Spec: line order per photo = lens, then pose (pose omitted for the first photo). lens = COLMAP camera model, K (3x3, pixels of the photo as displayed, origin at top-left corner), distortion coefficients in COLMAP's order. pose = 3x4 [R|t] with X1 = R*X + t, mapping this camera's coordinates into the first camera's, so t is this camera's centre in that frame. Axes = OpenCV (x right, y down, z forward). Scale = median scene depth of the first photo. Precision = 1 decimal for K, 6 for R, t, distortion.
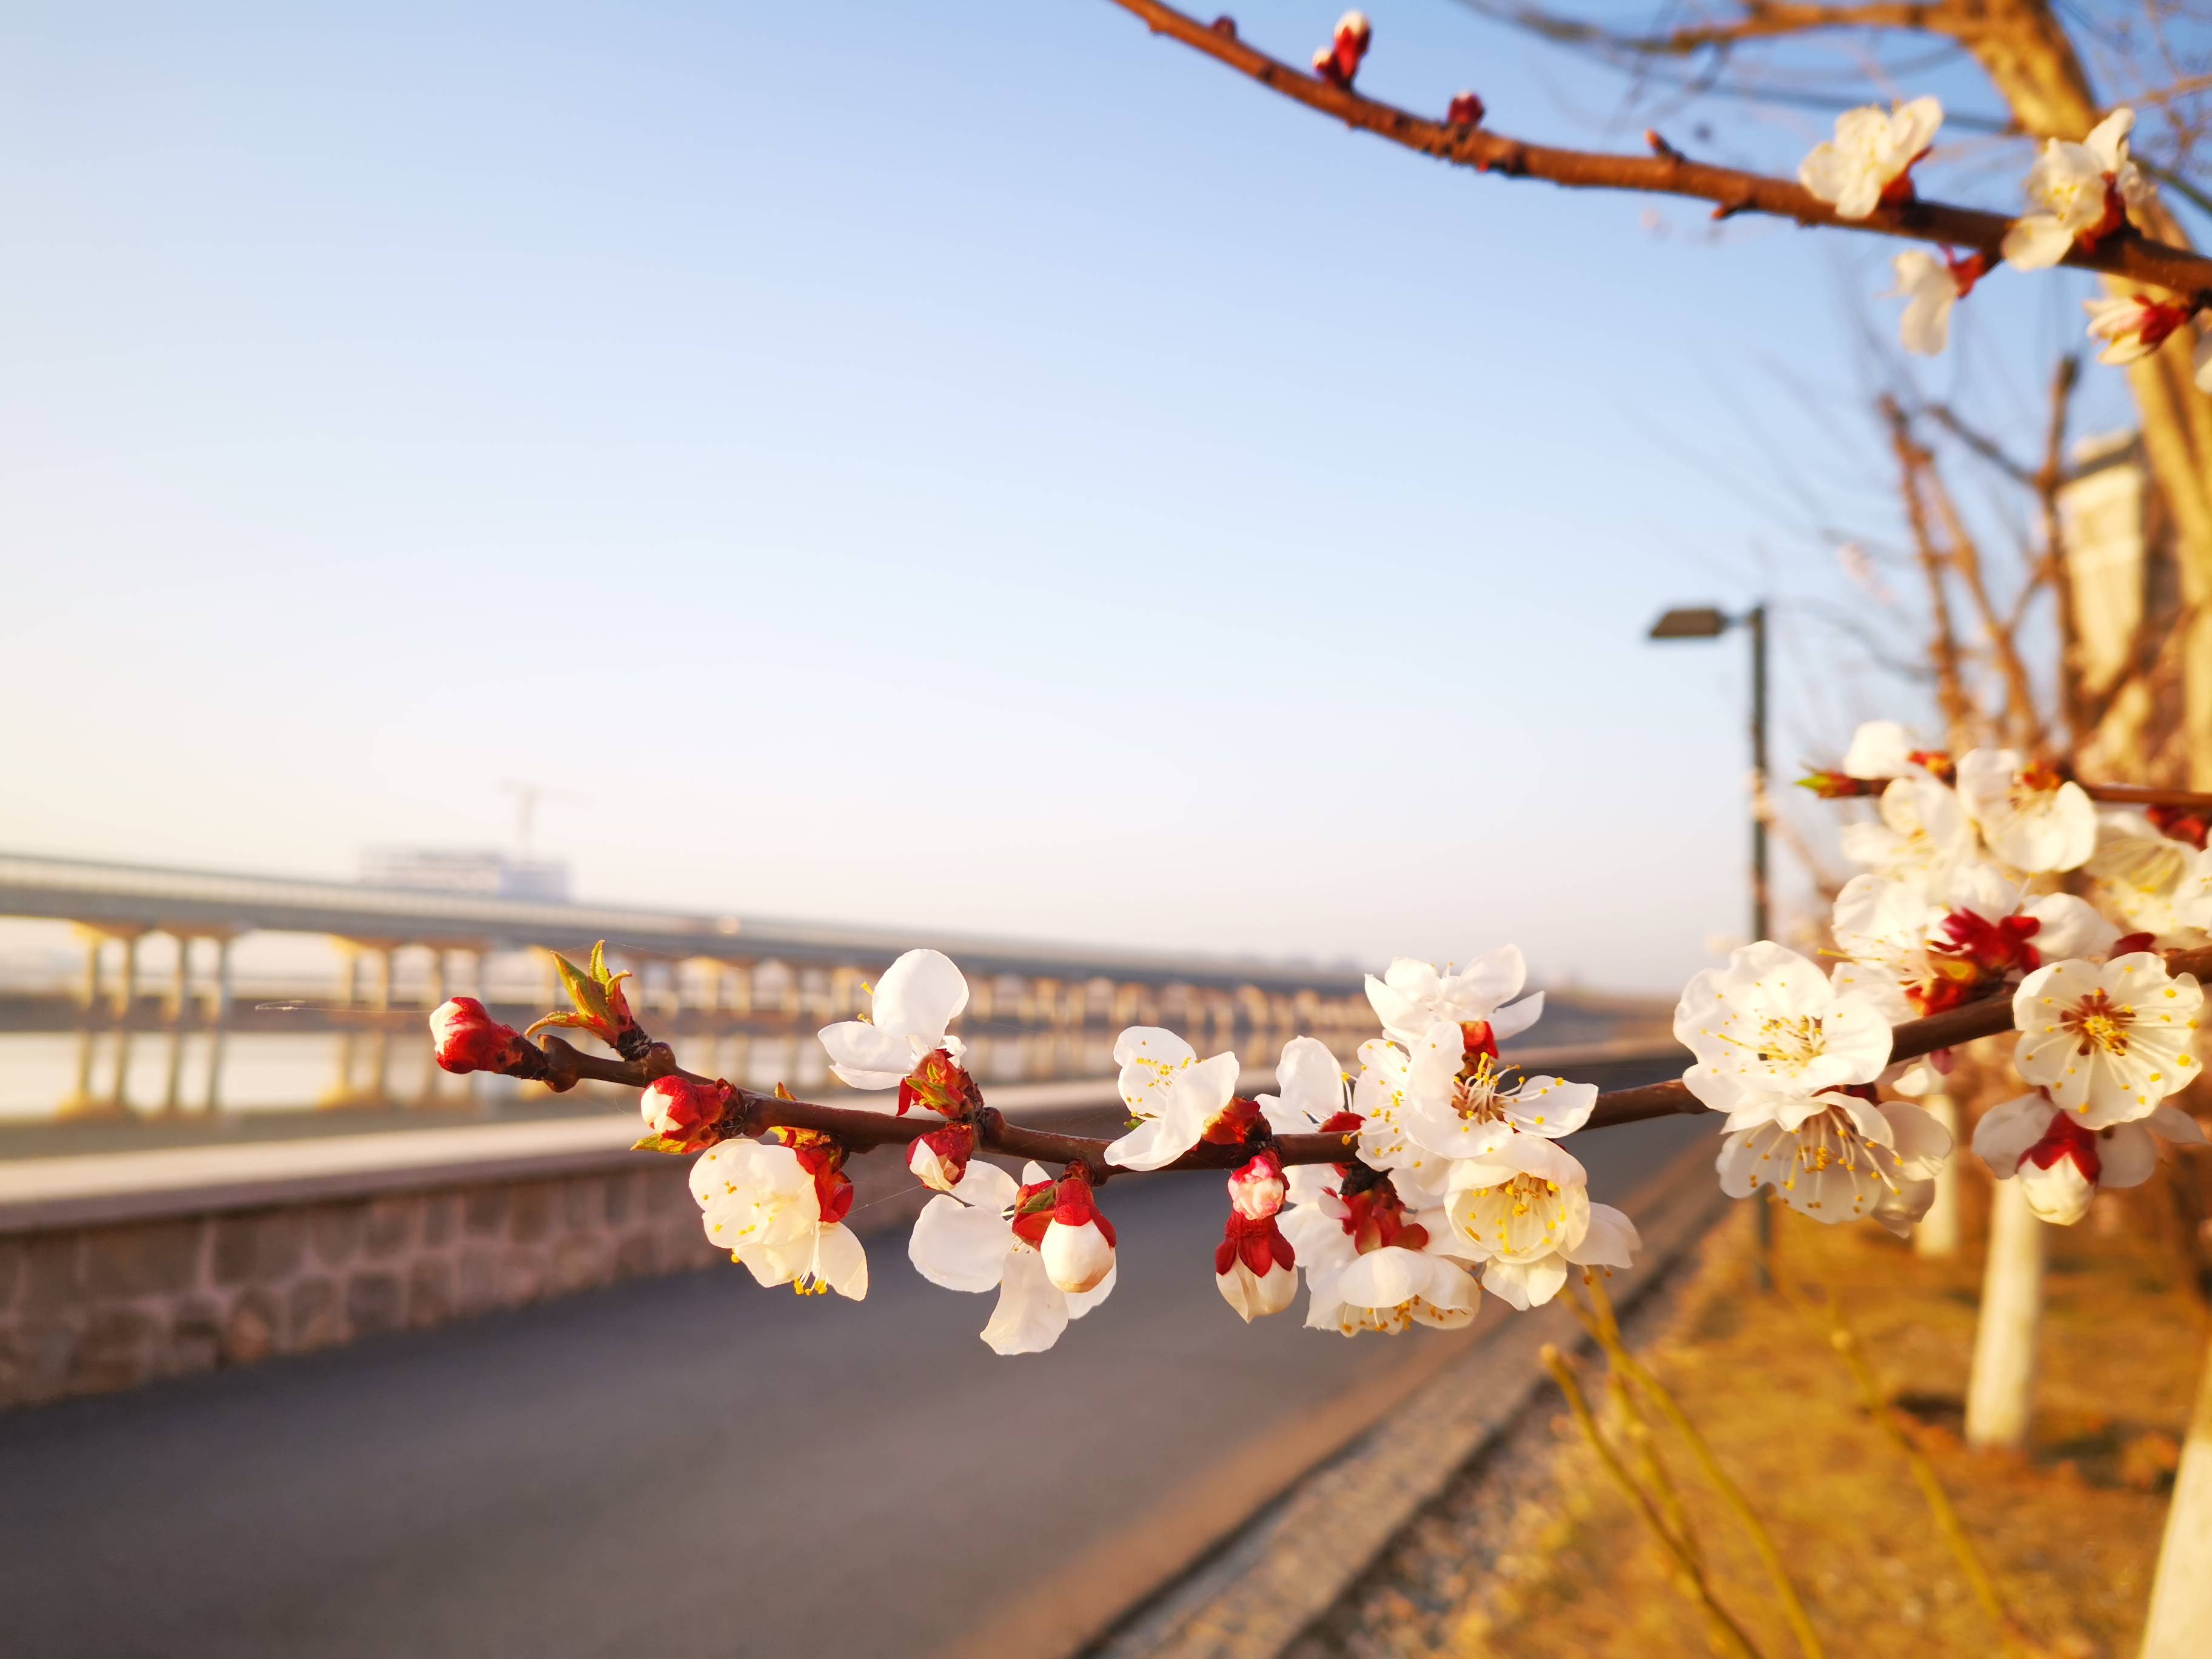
lens RADIAL K [[1759.3, 0, 1109.9], [0, 1759.3, 834.1], [0, 0, 1]] dist [-0.000963, -0.000961]
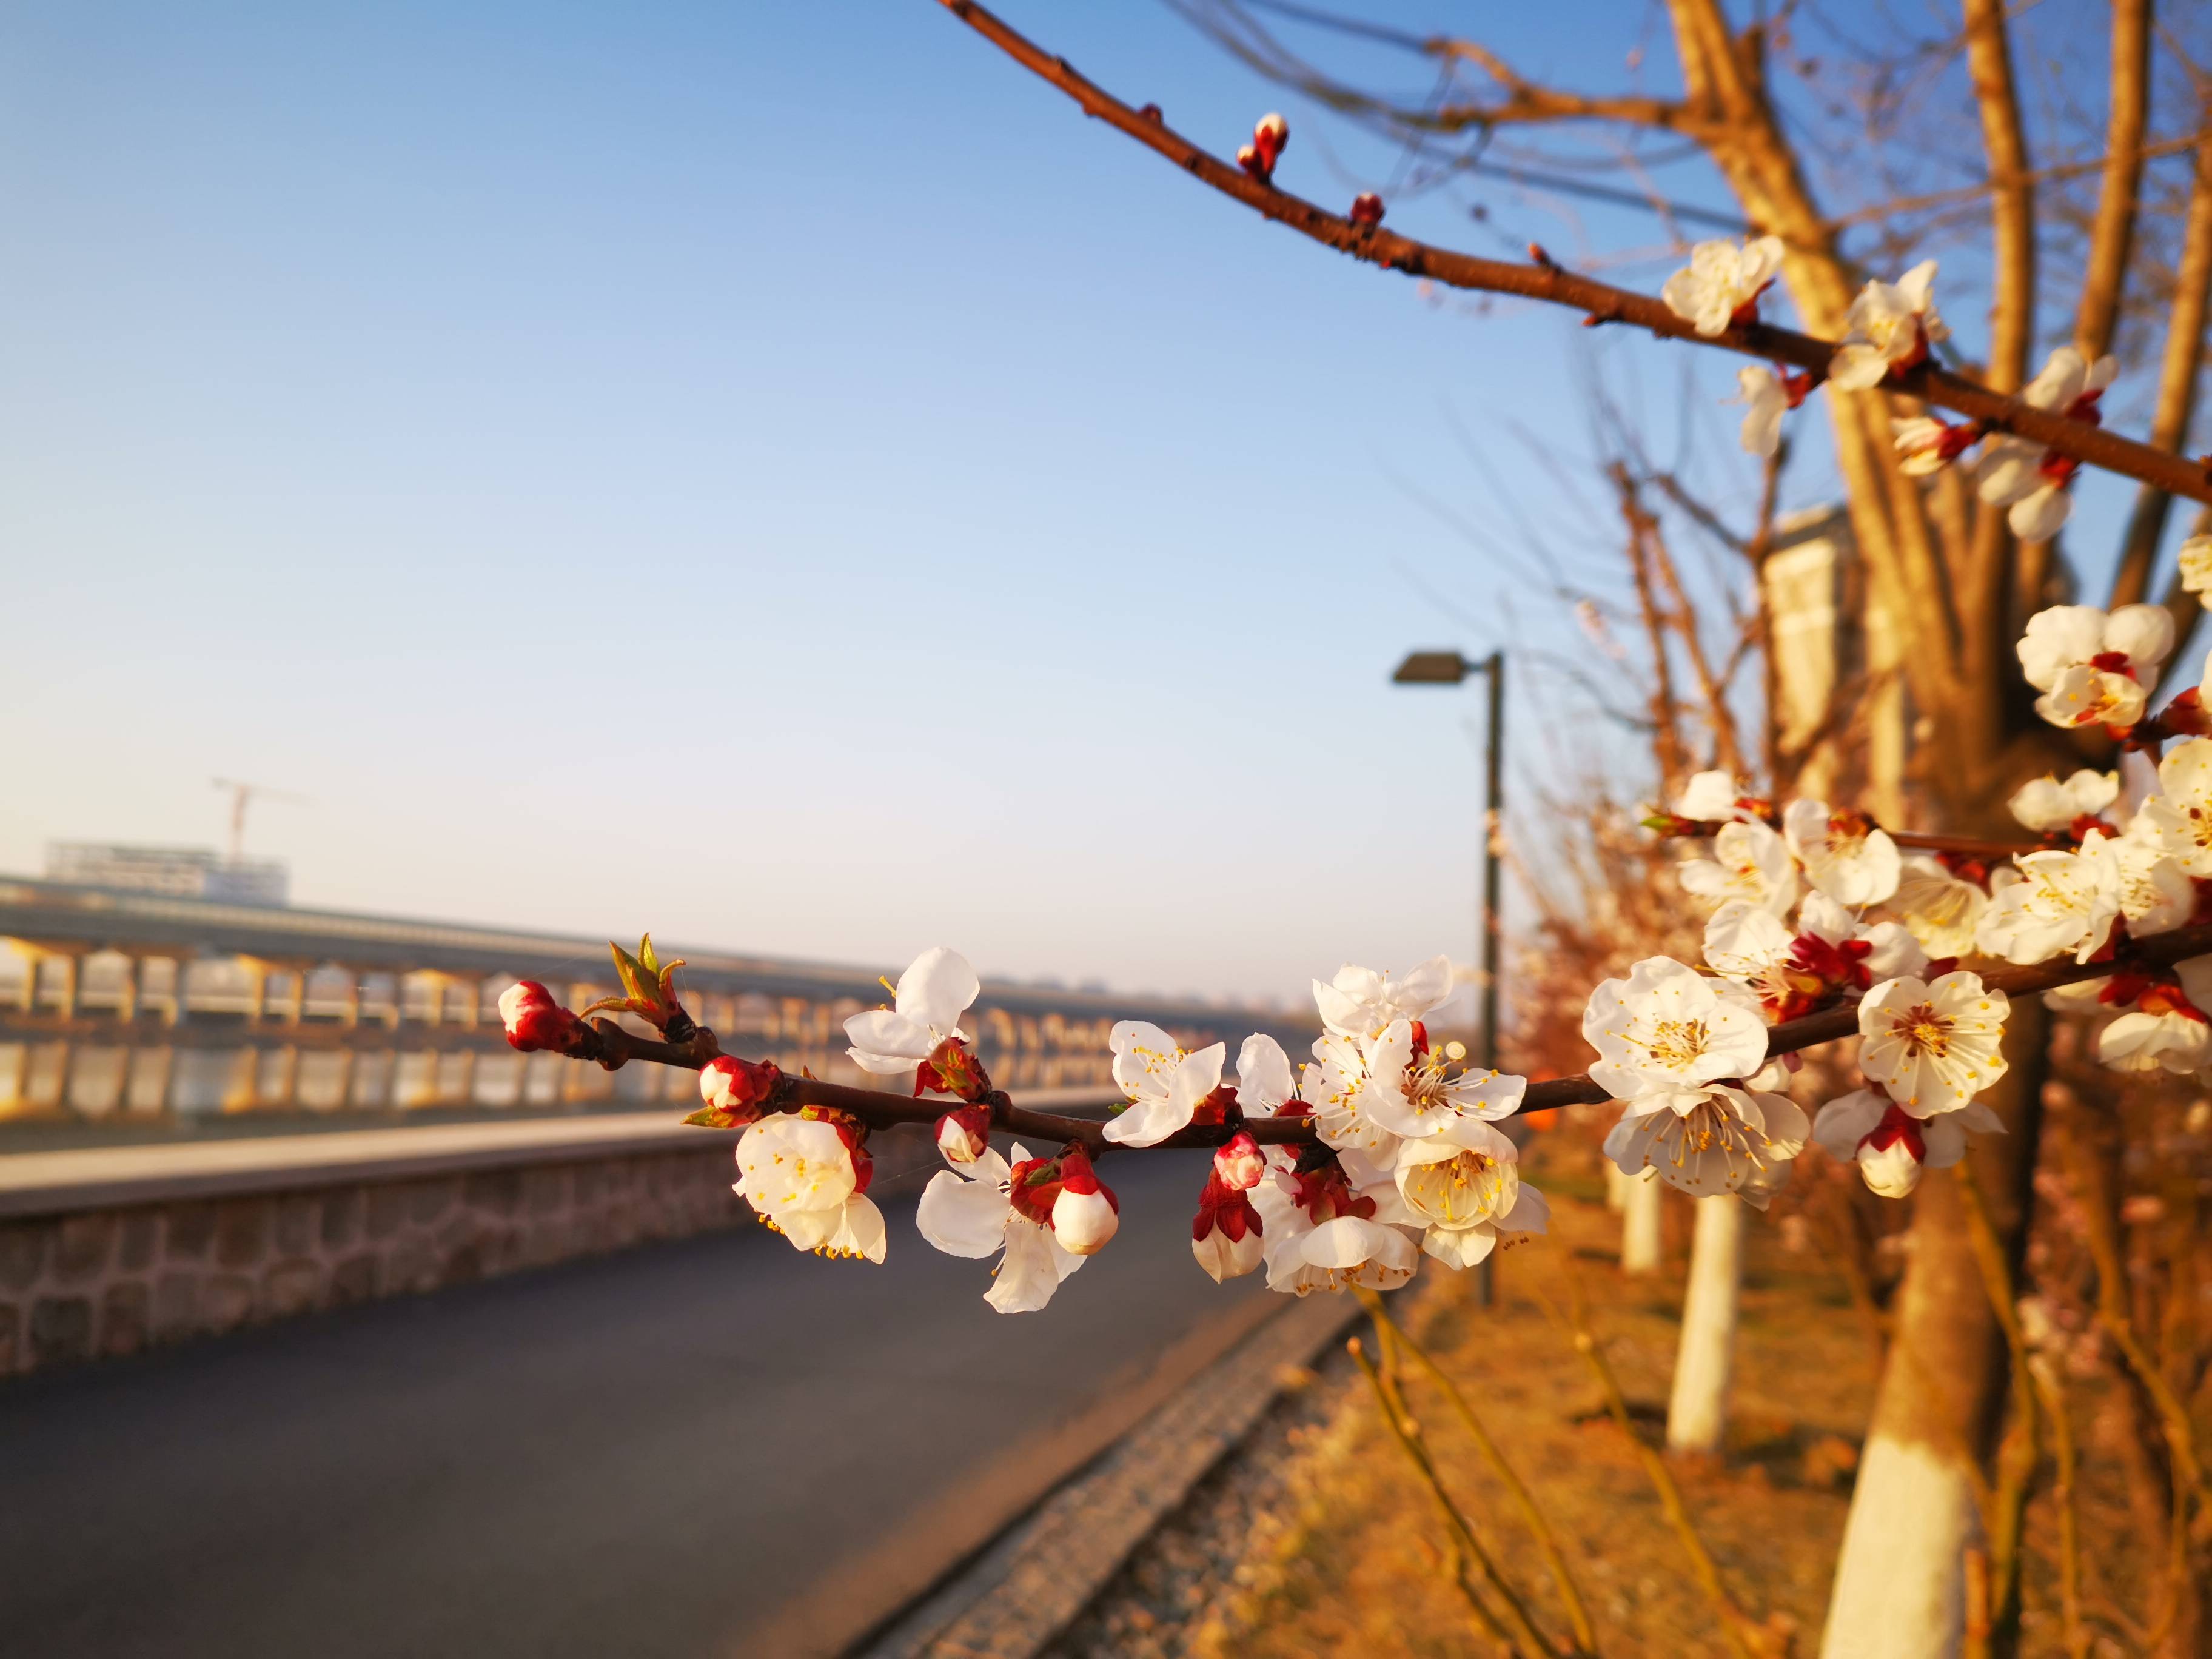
lens RADIAL K [[1743.7, 0, 1106.0], [0, 1743.7, 829.5], [0, 0, 1]] dist [0.008785, 0.001837]
pose [[0.989938, 0.031273, 0.138004, -0.114874], [-0.029153, 0.999424, -0.017355, 0.005446], [-0.138468, 0.013157, 0.990280, -0.076138]]
